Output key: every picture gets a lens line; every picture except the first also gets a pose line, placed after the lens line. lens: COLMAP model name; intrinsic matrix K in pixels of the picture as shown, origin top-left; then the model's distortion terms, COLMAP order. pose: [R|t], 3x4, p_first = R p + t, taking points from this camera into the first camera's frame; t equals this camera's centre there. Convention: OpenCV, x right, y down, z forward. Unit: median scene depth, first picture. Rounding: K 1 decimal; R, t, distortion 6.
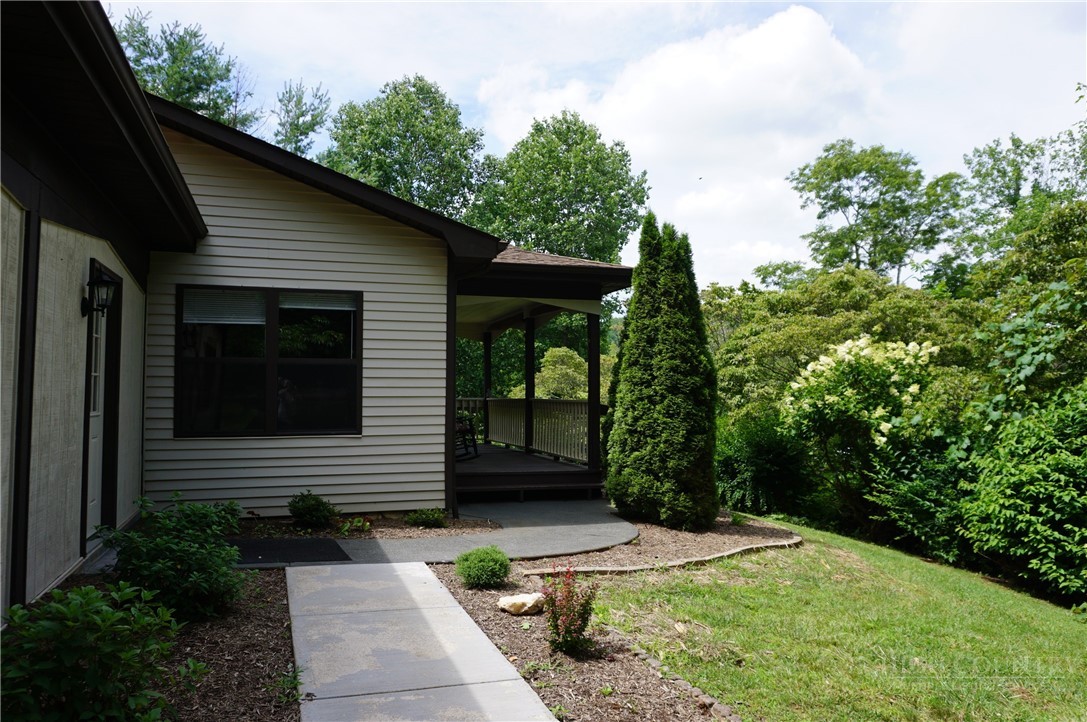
lens RADIAL K [[752.8, 0, 543.5], [0, 752.8, 361.0], [0, 0, 1]] dist [-0.032914, 0.069505]
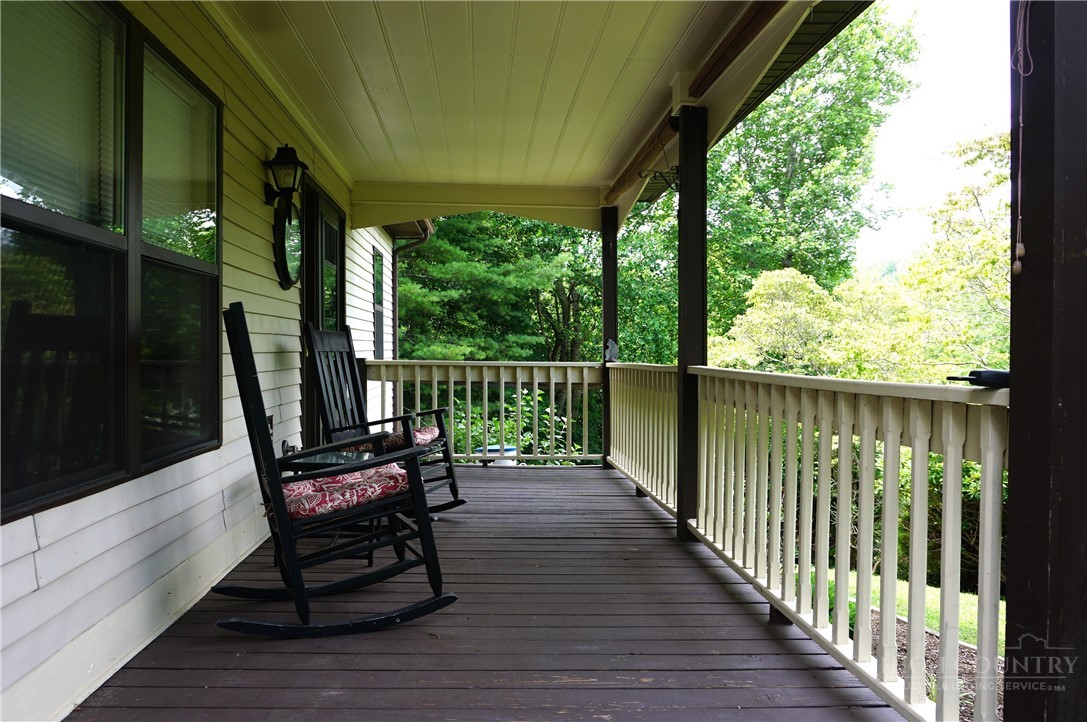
lens RADIAL K [[776.3, 0, 543.1], [0, 776.3, 363.6], [0, 0, 1]] dist [-0.002070, 0.007563]
pose [[0.963969, 0.012847, -0.265704, 0.010123], [0.003269, 0.998186, 0.060121, 0.031258], [0.265995, -0.058823, 0.962178, 0.769980]]
